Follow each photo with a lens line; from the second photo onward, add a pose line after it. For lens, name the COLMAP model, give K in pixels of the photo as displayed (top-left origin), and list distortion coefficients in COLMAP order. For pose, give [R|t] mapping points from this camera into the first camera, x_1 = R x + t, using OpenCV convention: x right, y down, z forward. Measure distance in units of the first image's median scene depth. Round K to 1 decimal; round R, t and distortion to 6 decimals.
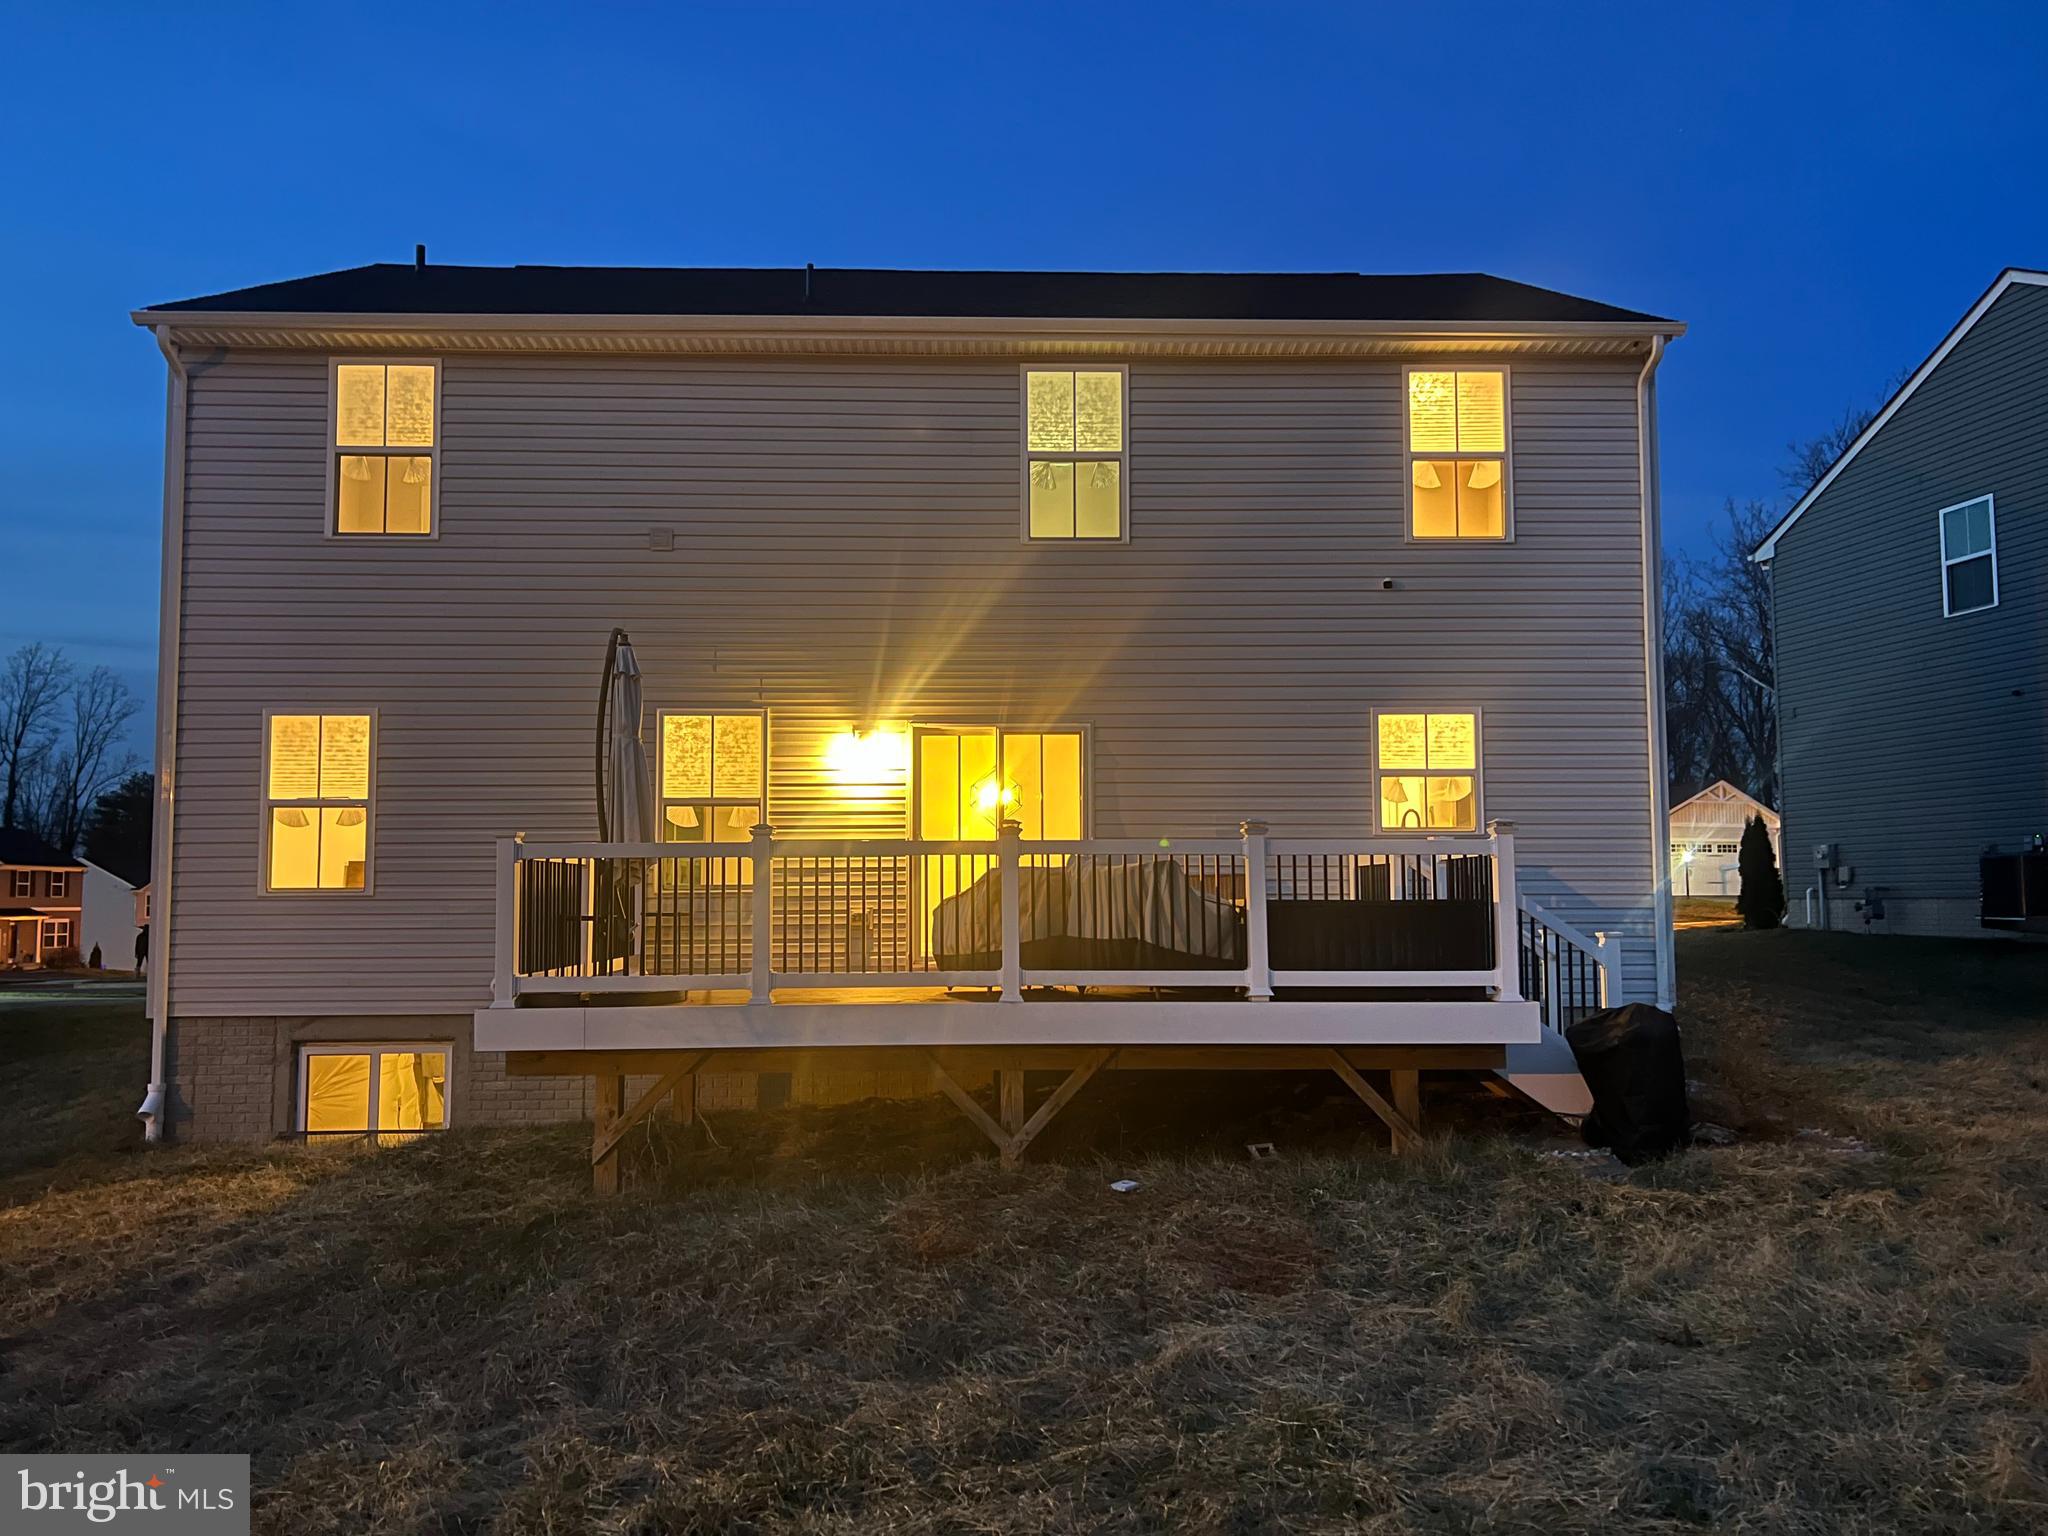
lens RADIAL K [[1551.4, 0, 1029.8], [0, 1551.4, 769.9], [0, 0, 1]] dist [0.048484, -0.039021]
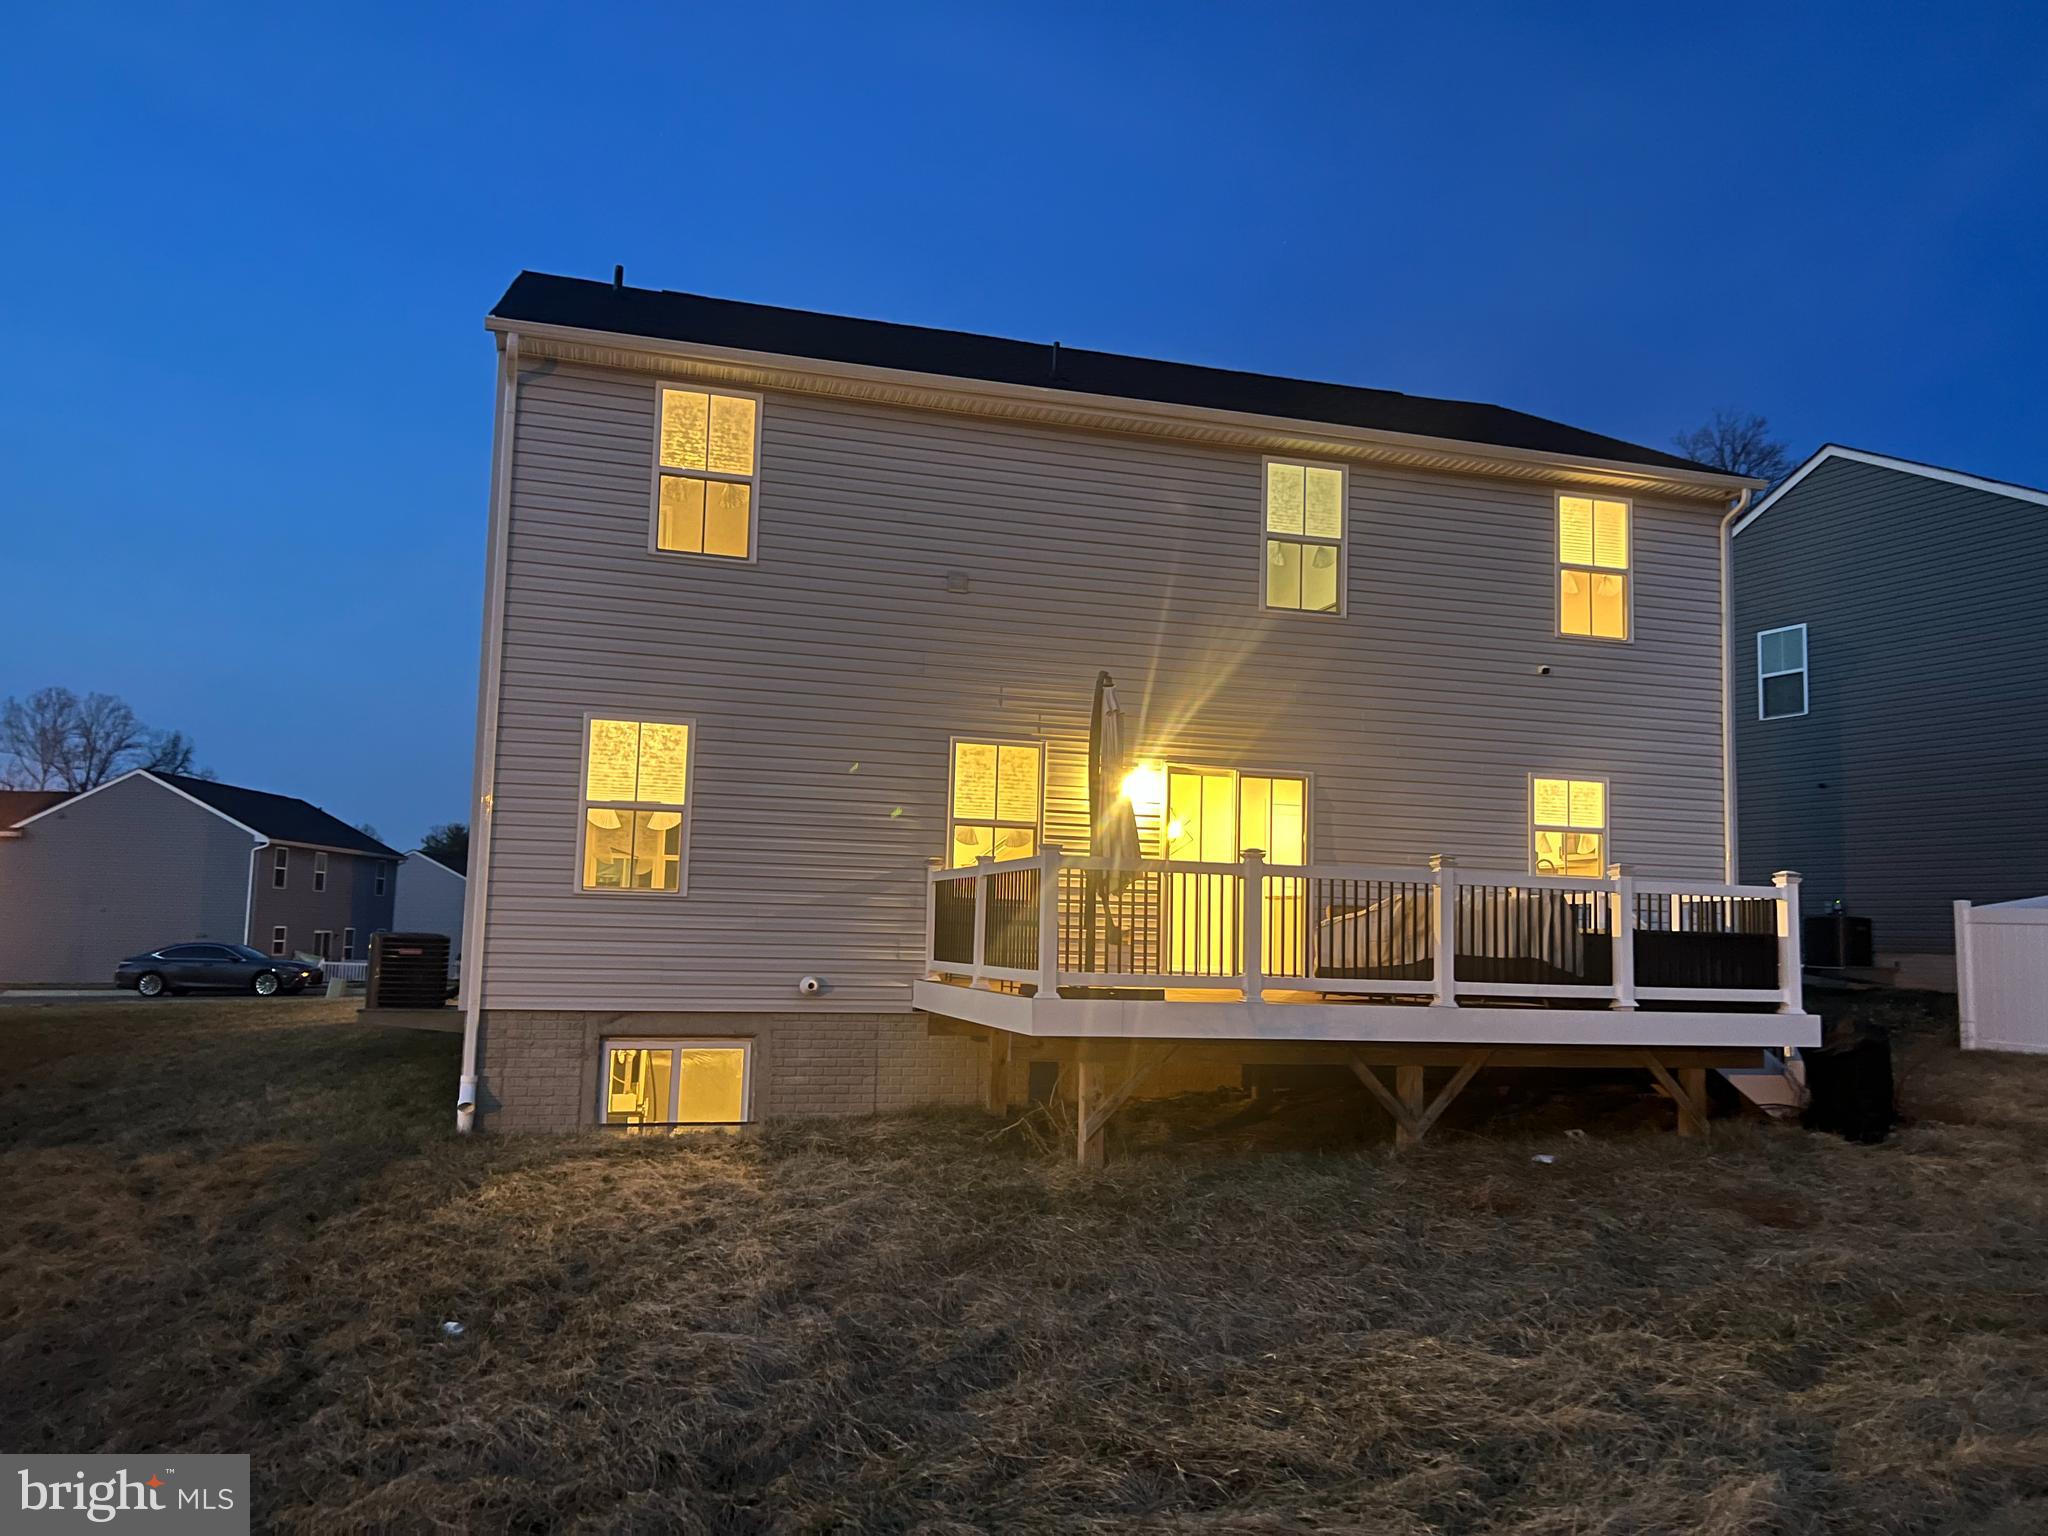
lens RADIAL K [[1551.4, 0, 1016.2], [0, 1551.4, 769.5], [0, 0, 1]] dist [0.048484, -0.039021]
pose [[0.967634, 0.058069, 0.245585, -0.456721], [-0.052329, 0.998184, -0.029840, 0.014188], [-0.246872, 0.016023, 0.968916, -0.063349]]
